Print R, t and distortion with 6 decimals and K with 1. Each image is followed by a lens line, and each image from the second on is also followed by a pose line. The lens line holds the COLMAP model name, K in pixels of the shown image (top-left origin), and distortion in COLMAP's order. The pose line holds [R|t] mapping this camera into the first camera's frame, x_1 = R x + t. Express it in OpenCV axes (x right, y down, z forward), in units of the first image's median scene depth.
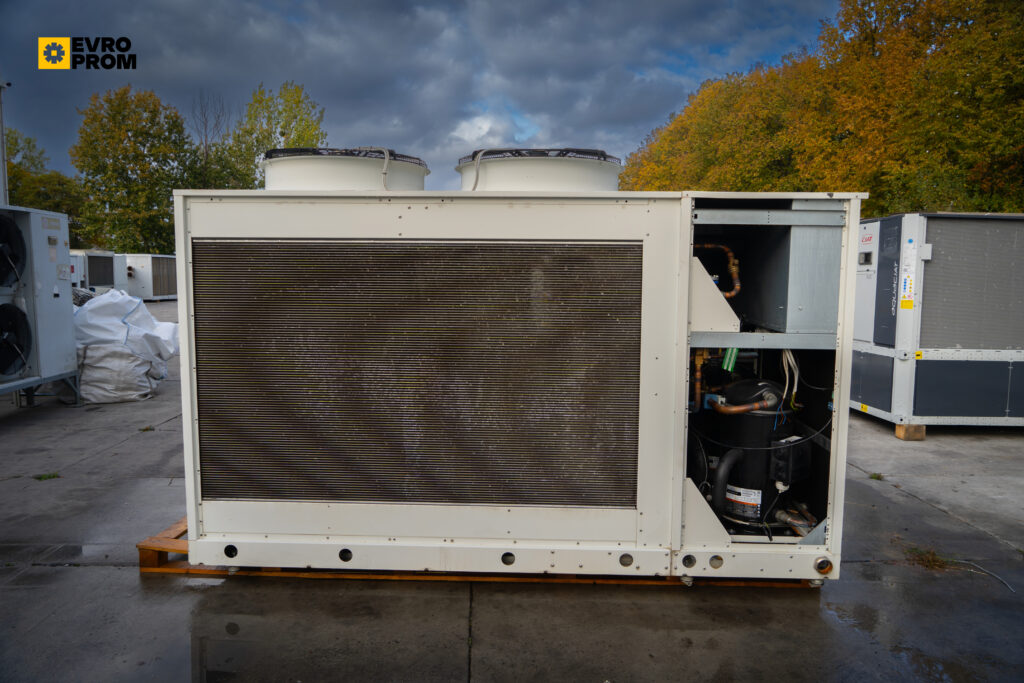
lens RADIAL K [[689.7, 0, 535.6], [0, 689.7, 342.9], [0, 0, 1]] dist [-0.020968, 0.002076]
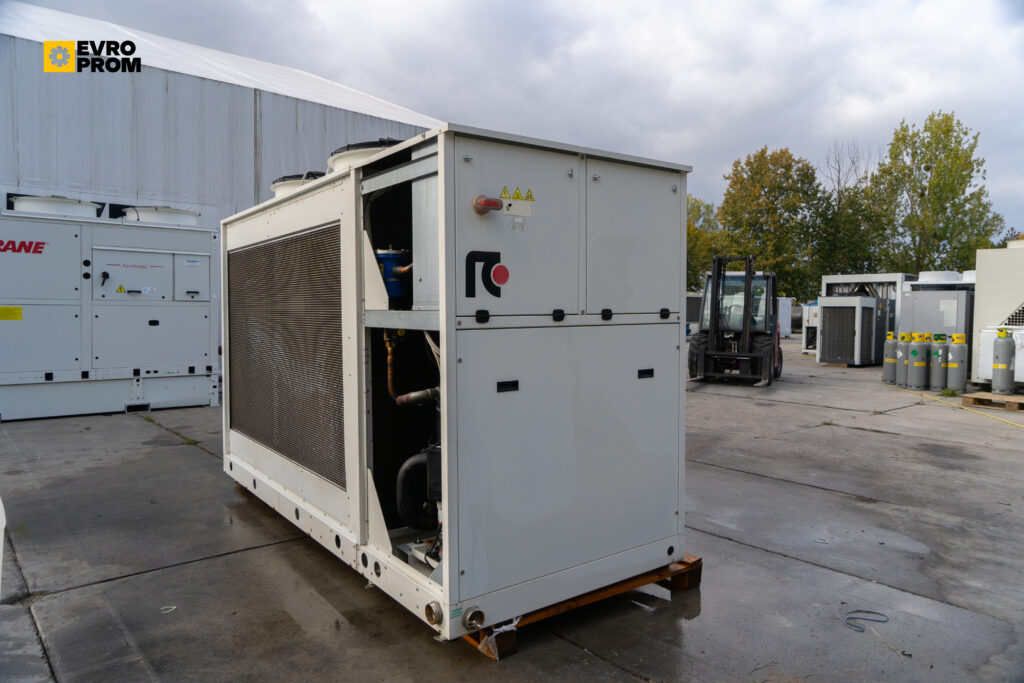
lens RADIAL K [[689.7, 0, 535.6], [0, 689.7, 342.9], [0, 0, 1]] dist [-0.020968, 0.002076]
pose [[0.629154, 0.029189, -0.776732, 0.428592], [-0.079147, 0.996506, -0.026661, 0.013622], [0.773240, 0.078249, 0.629267, 0.229732]]
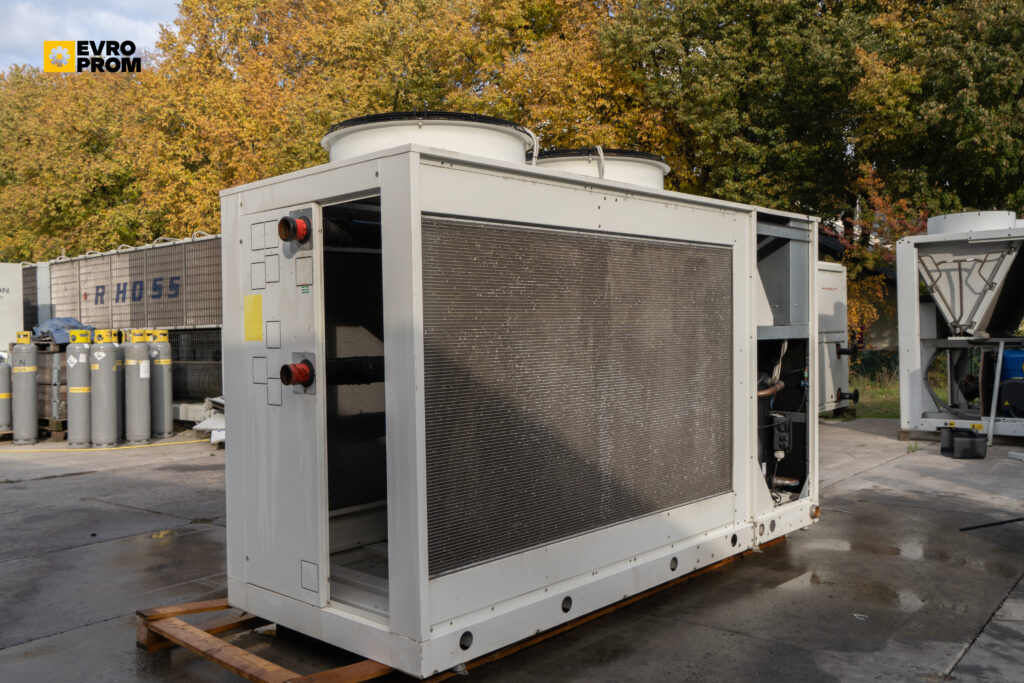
lens RADIAL K [[878.3, 0, 489.7], [0, 878.3, 340.2], [0, 0, 1]] dist [-0.015773, -0.006813]
pose [[0.677231, -0.031978, 0.735076, -0.448247], [0.101014, 0.993636, -0.049838, 0.014021], [-0.728804, 0.108005, 0.676151, 0.128009]]
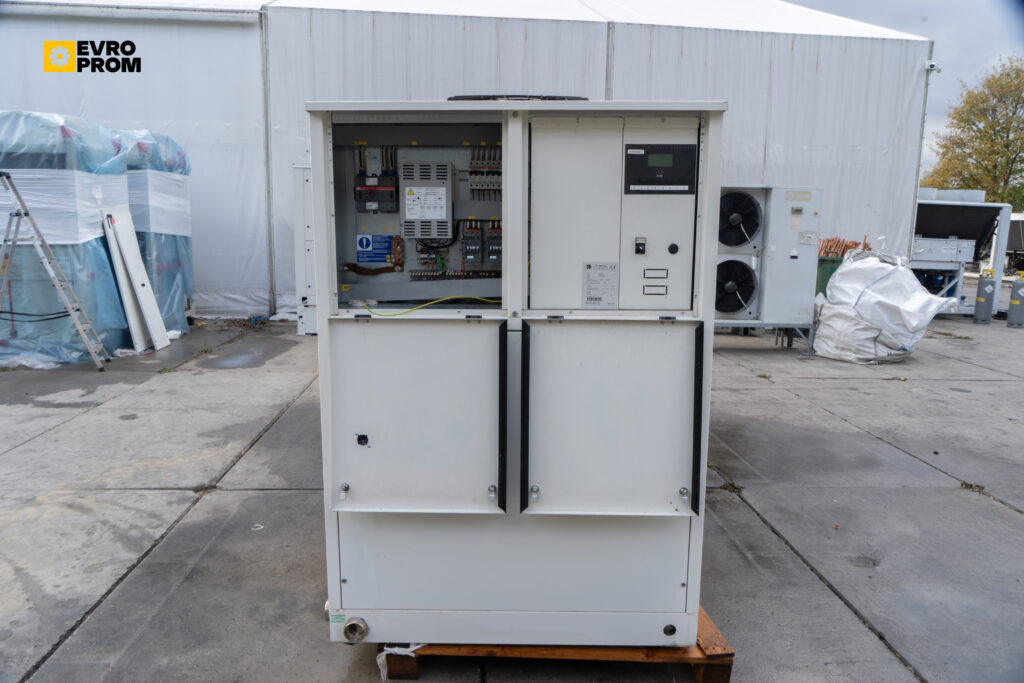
lens RADIAL K [[695.7, 0, 512.0], [0, 695.7, 341.5], [0, 0, 1]] dist [-0.015400, -0.002976]
pose [[0.011049, 0.150859, -0.988494, 0.449908], [-0.120658, 0.981532, 0.148448, -0.041298], [0.992633, 0.117629, 0.029047, 0.451417]]
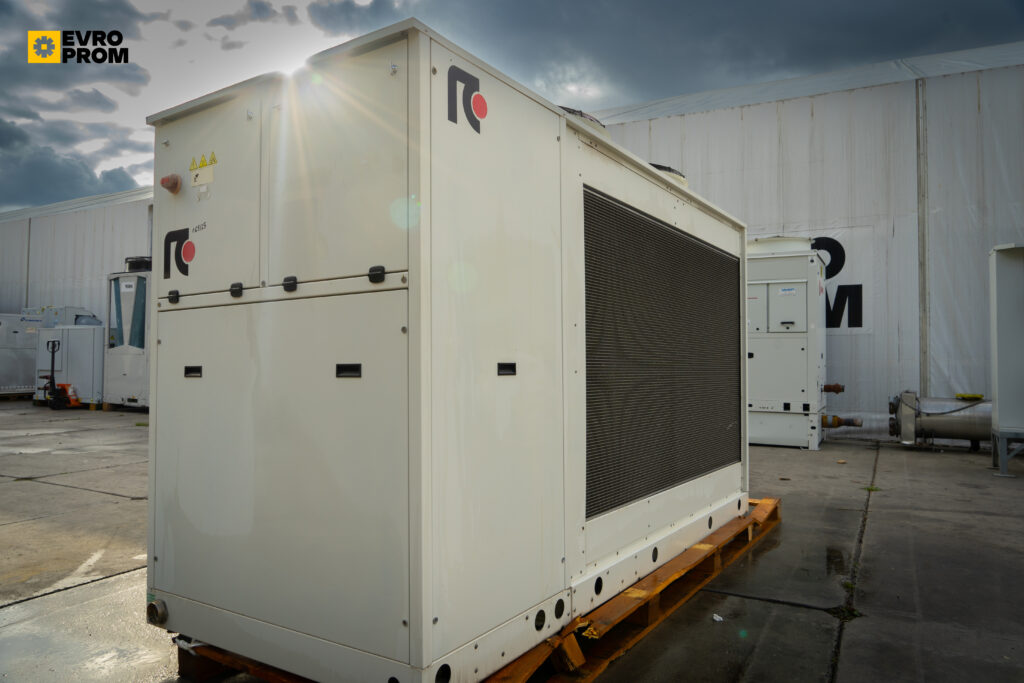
lens RADIAL K [[720.8, 0, 512.0], [0, 720.8, 341.5], [0, 0, 1]] dist [-0.007440, -0.000396]
pose [[-0.530867, -0.035411, -0.846715, 0.359928], [-0.094259, 0.995394, 0.017469, -0.004410], [0.842197, 0.089084, -0.531760, 0.691157]]
